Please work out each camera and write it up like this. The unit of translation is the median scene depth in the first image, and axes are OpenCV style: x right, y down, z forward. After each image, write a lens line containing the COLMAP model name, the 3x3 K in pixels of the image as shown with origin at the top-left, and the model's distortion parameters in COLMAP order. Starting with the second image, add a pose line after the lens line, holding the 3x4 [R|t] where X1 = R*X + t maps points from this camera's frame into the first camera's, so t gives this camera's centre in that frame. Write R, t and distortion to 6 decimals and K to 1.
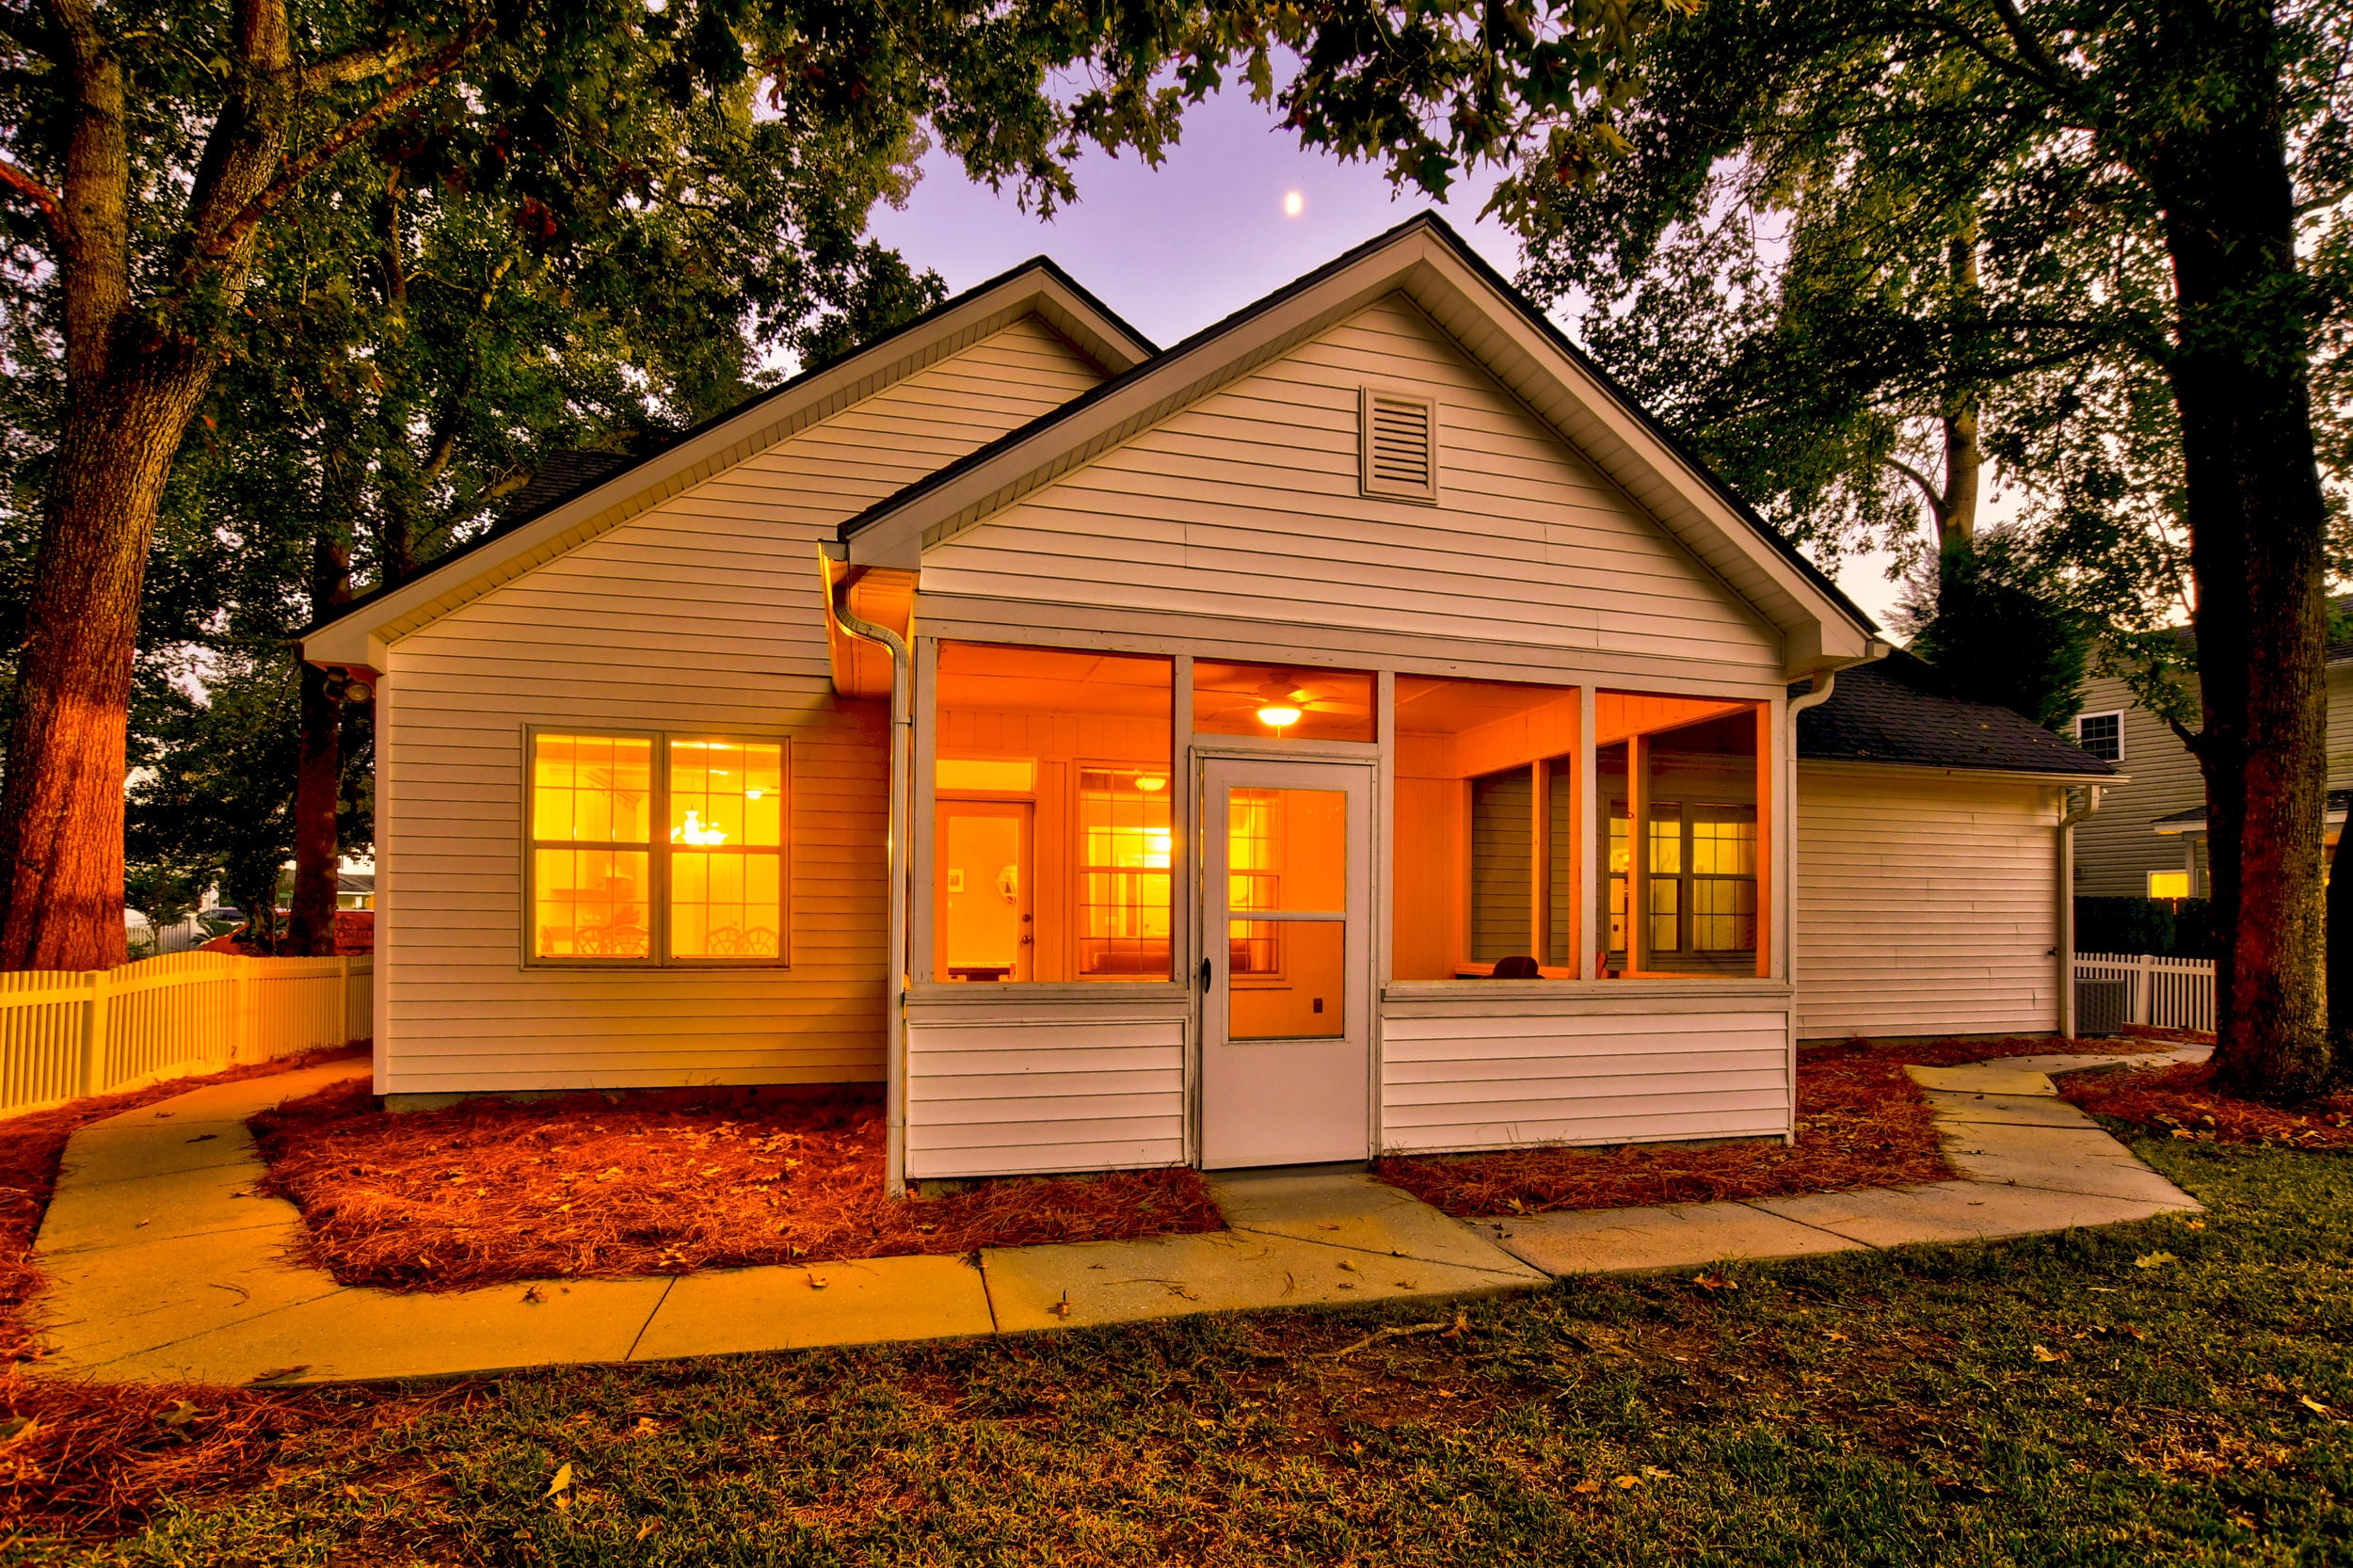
lens RADIAL K [[1060.6, 0, 1184.9], [0, 1060.6, 855.3], [0, 0, 1]] dist [-0.029556, 0.006853]
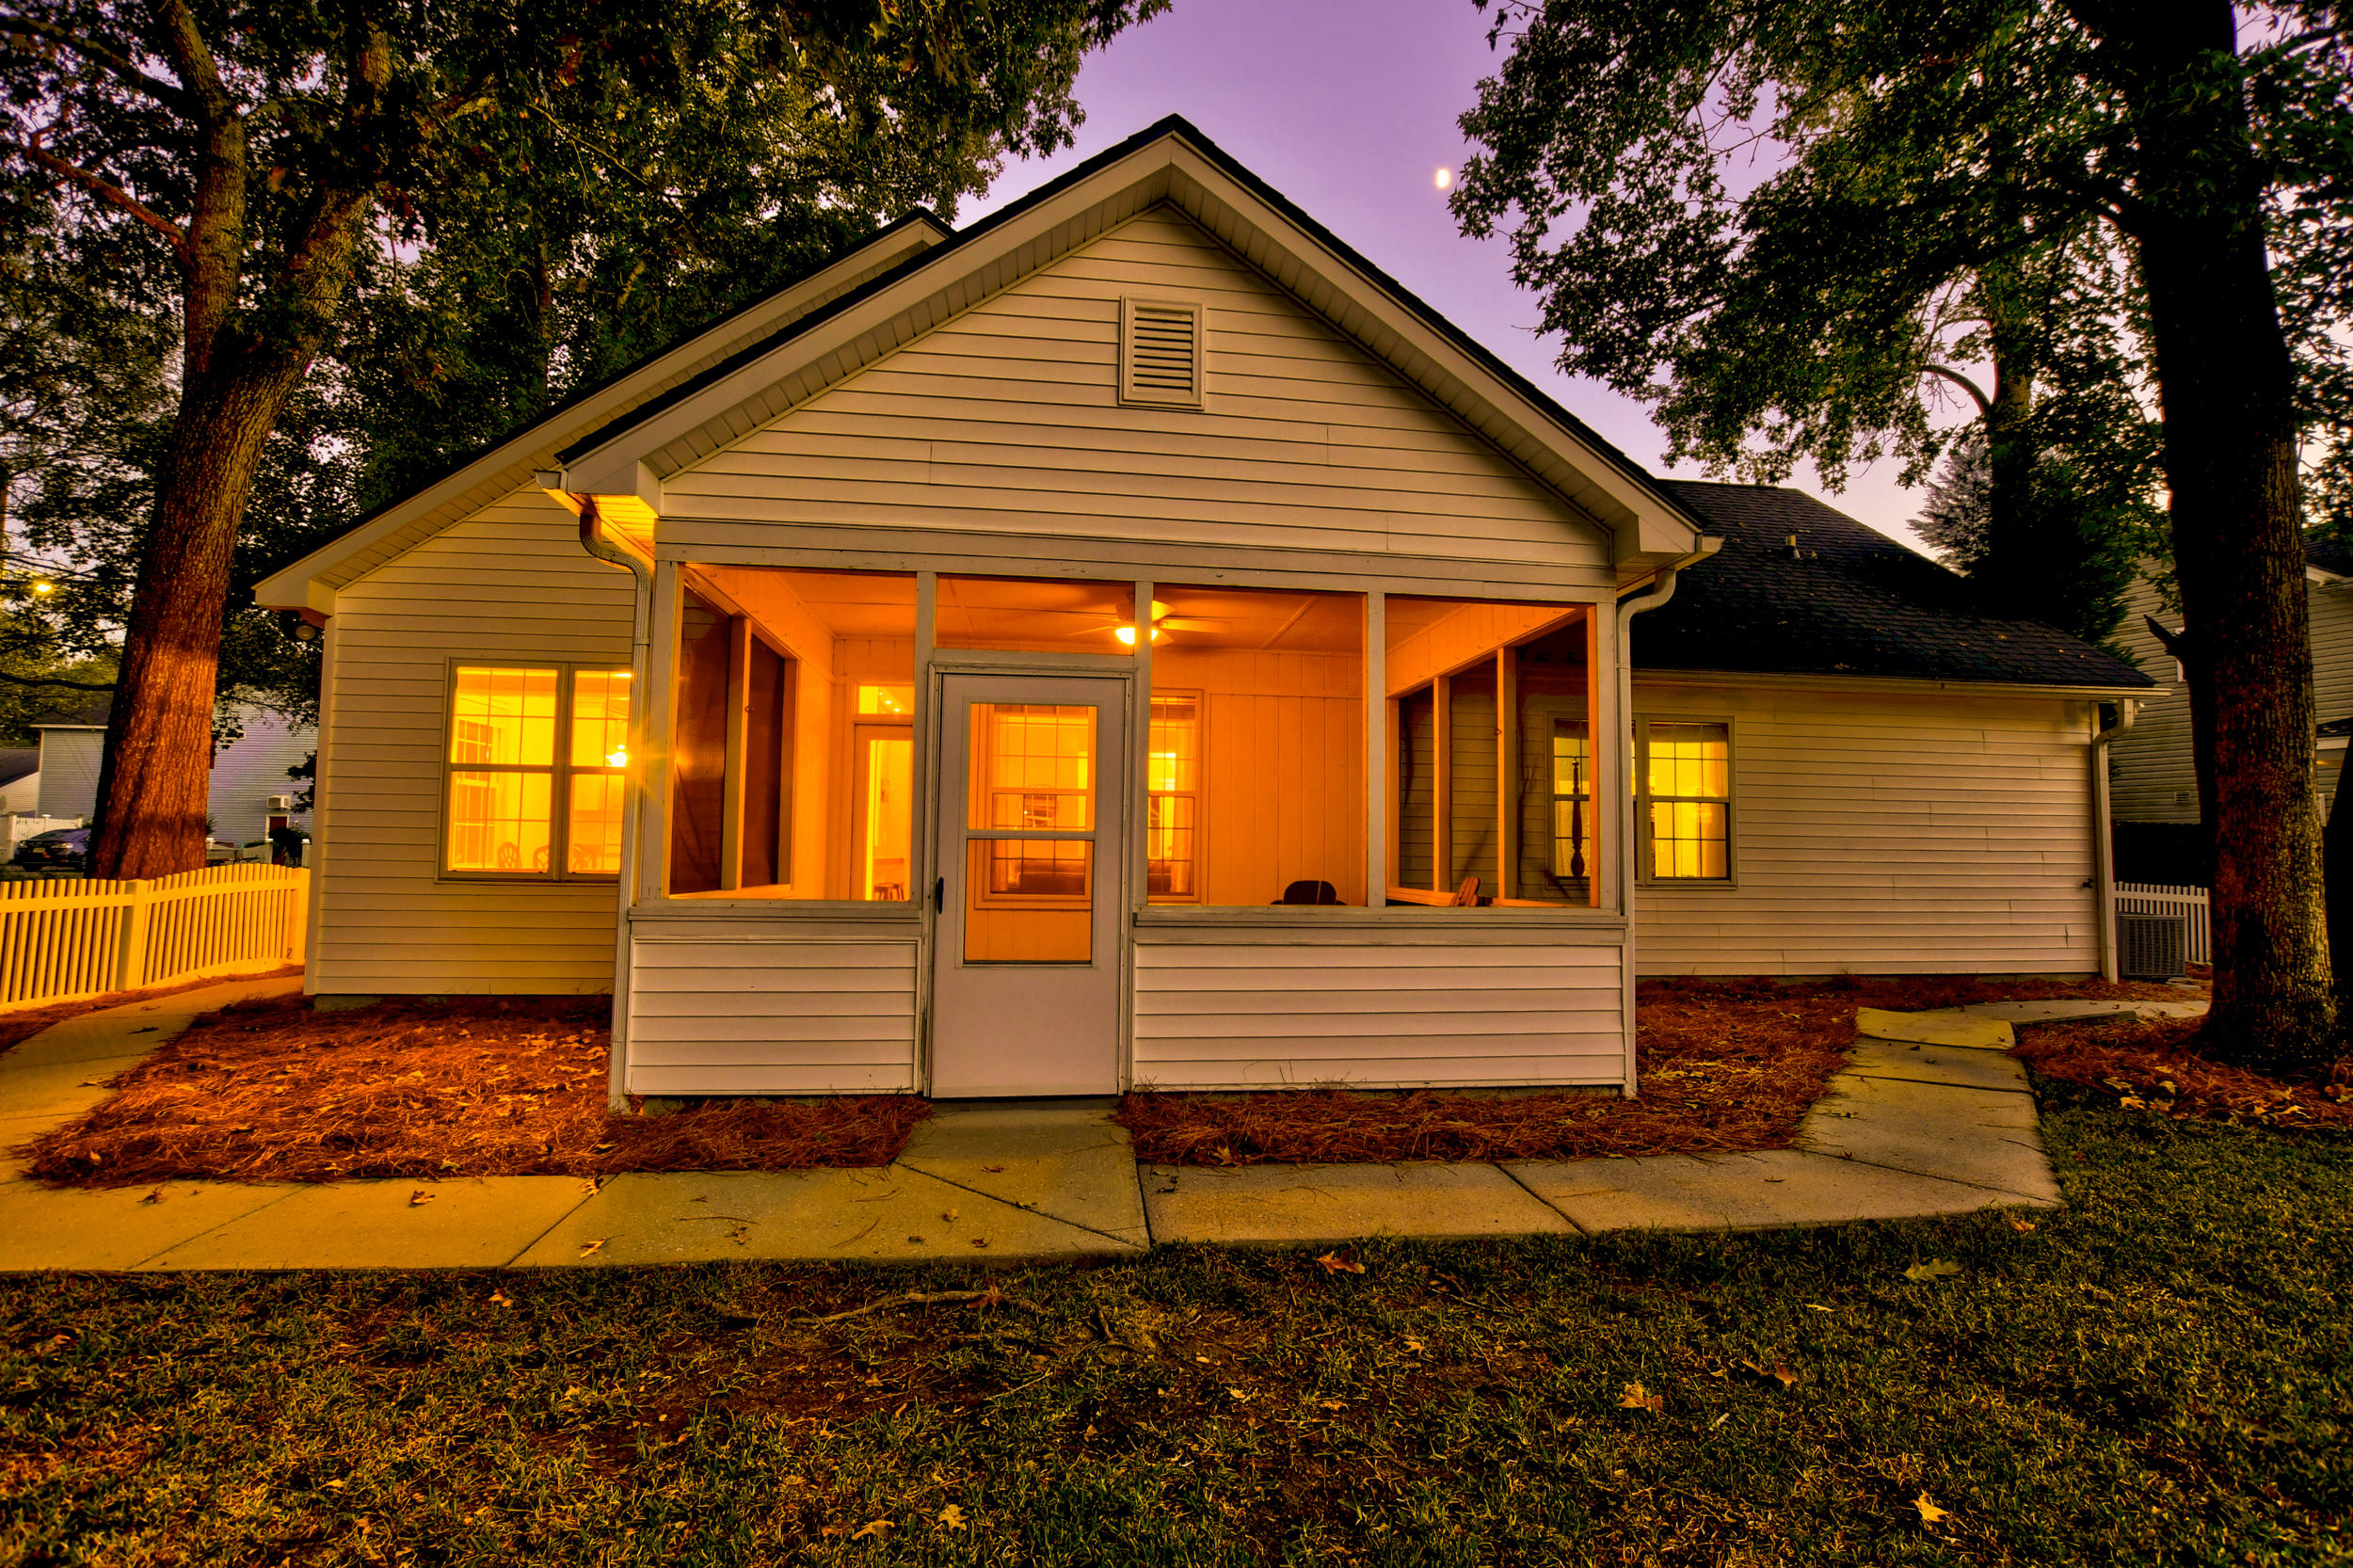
lens RADIAL K [[979.2, 0, 1236.8], [0, 979.2, 739.1], [0, 0, 1]] dist [-0.025613, 0.005704]
pose [[0.991022, -0.008334, -0.133438, 0.360920], [0.001797, 0.998795, -0.049038, 0.011962], [0.133686, 0.048357, 0.989843, 0.123141]]
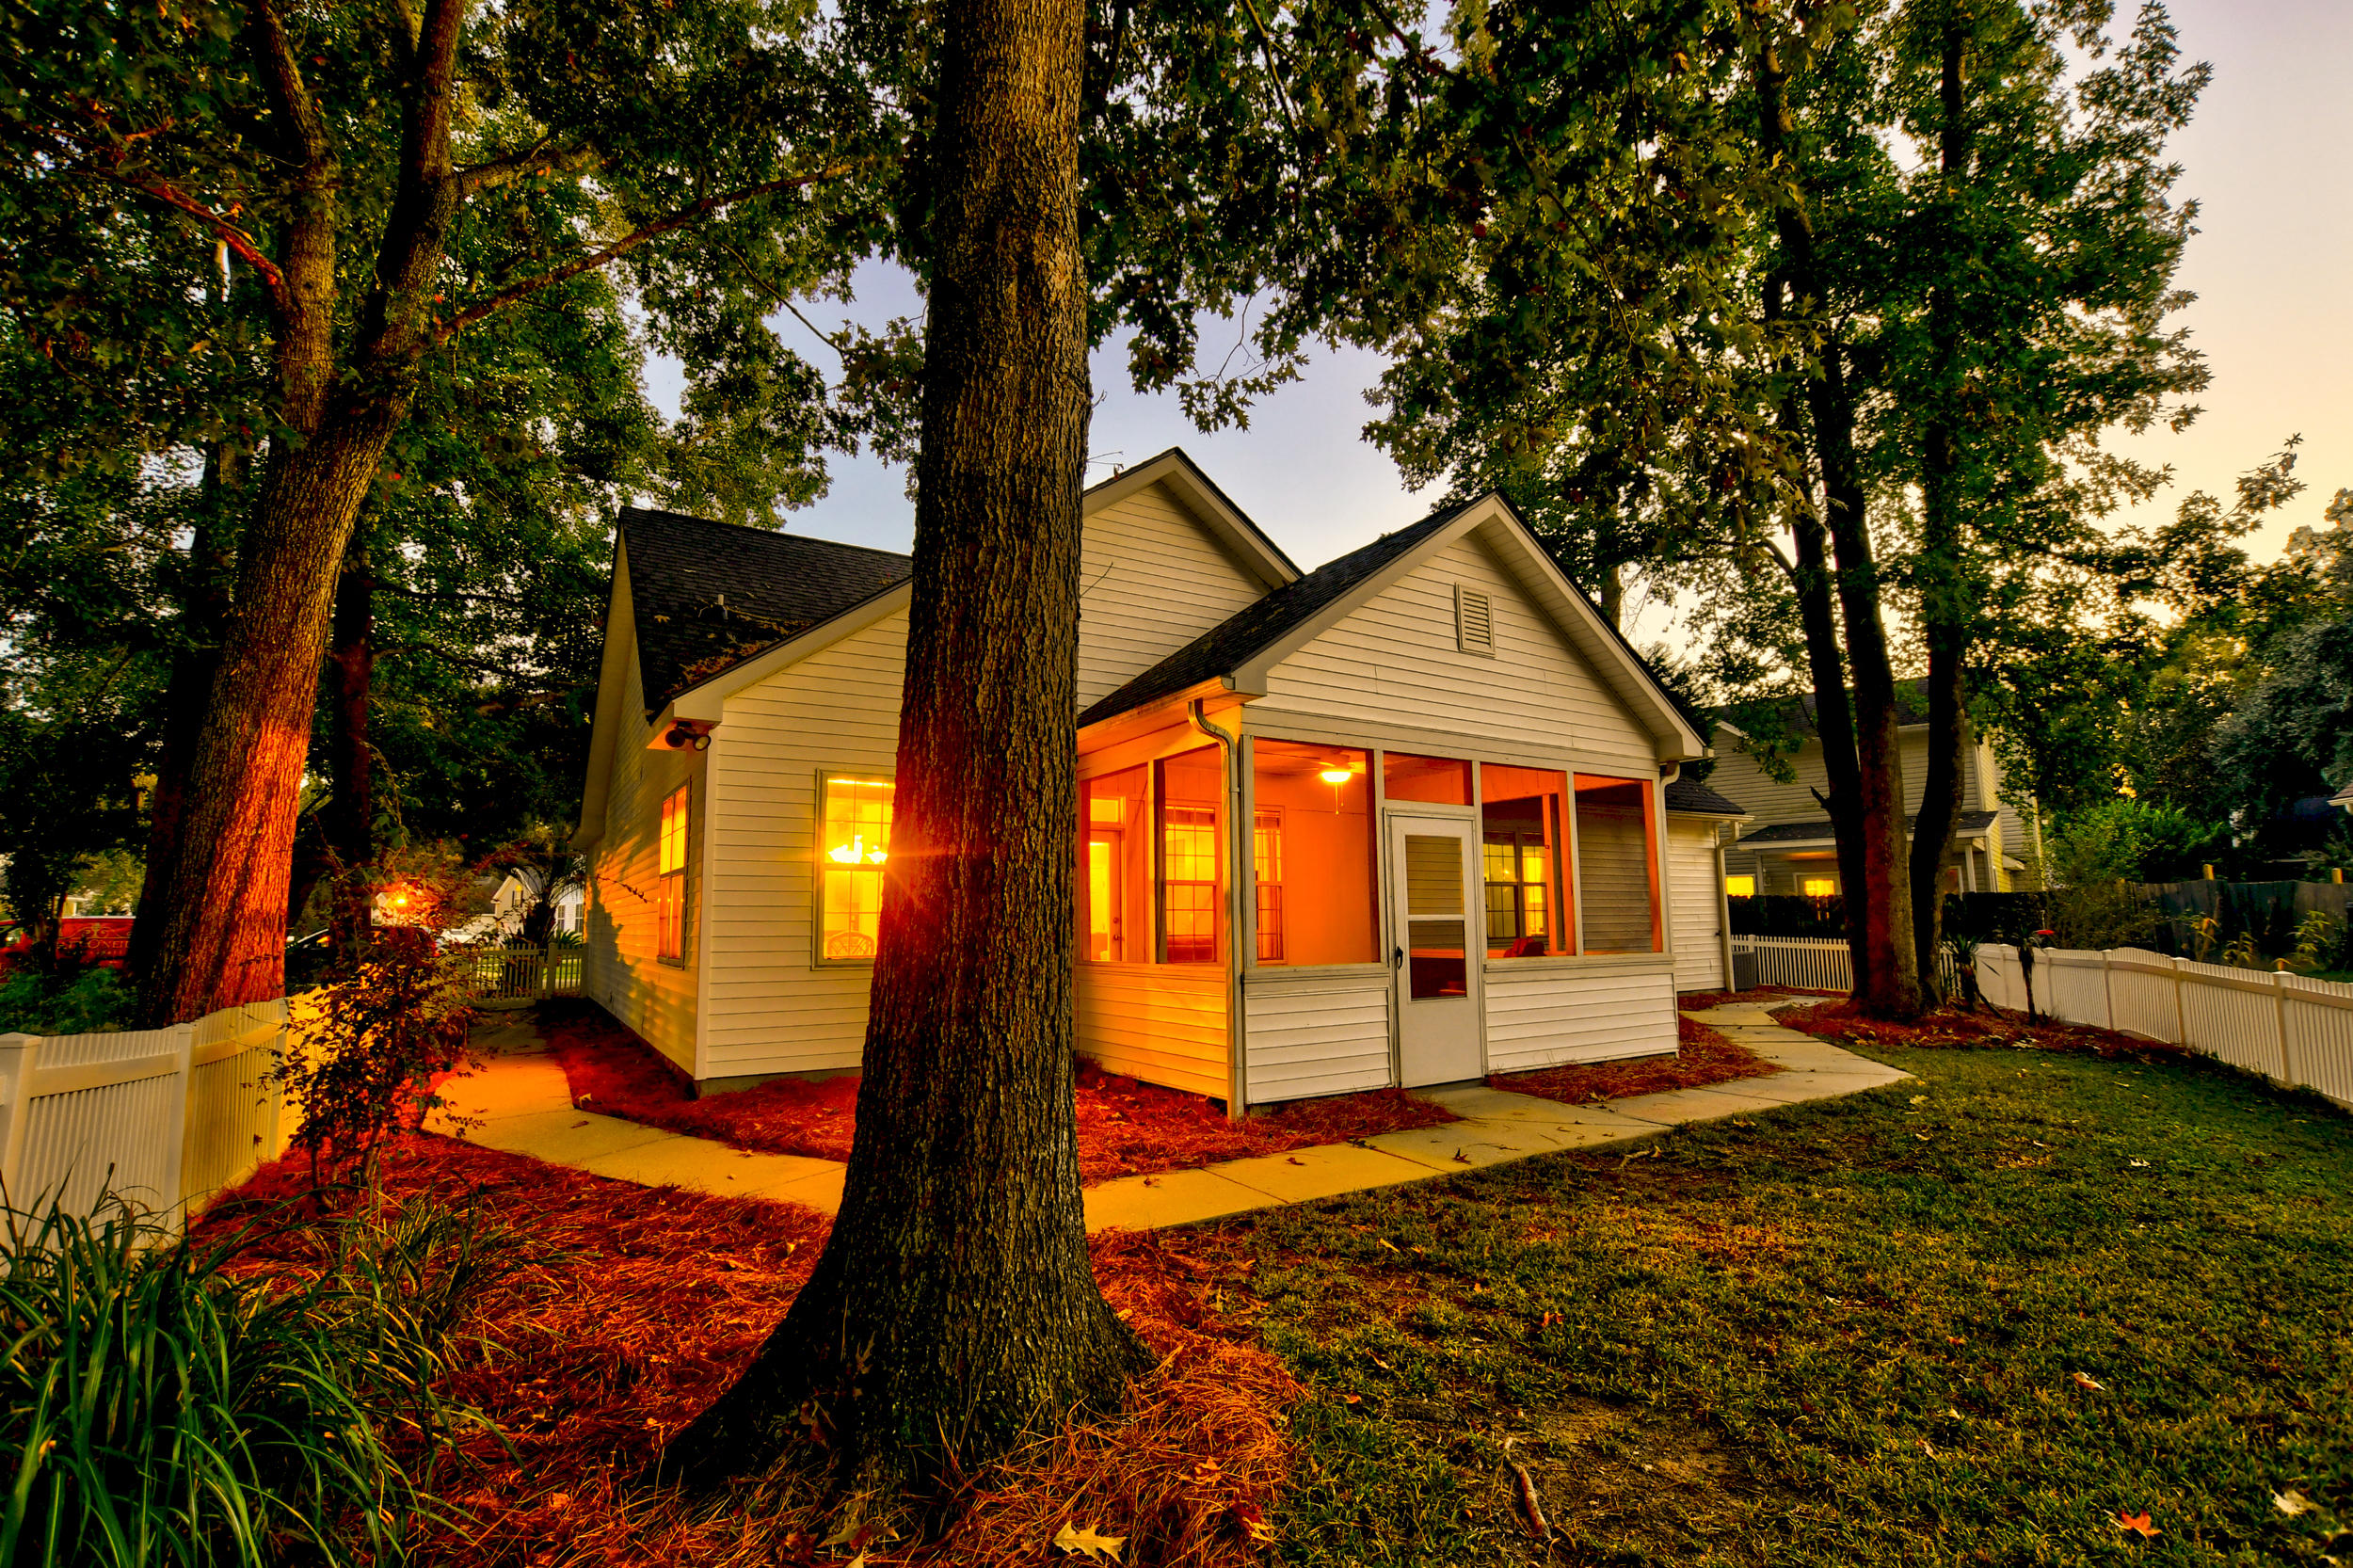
lens RADIAL K [[1020.0, 0, 1083.4], [0, 1020.0, 732.2], [0, 0, 1]] dist [-0.021894, 0.000021]
pose [[0.963631, 0.035588, 0.264857, -0.719518], [-0.004310, 0.993034, -0.117752, -0.031581], [-0.267202, 0.112328, 0.957071, -0.282185]]
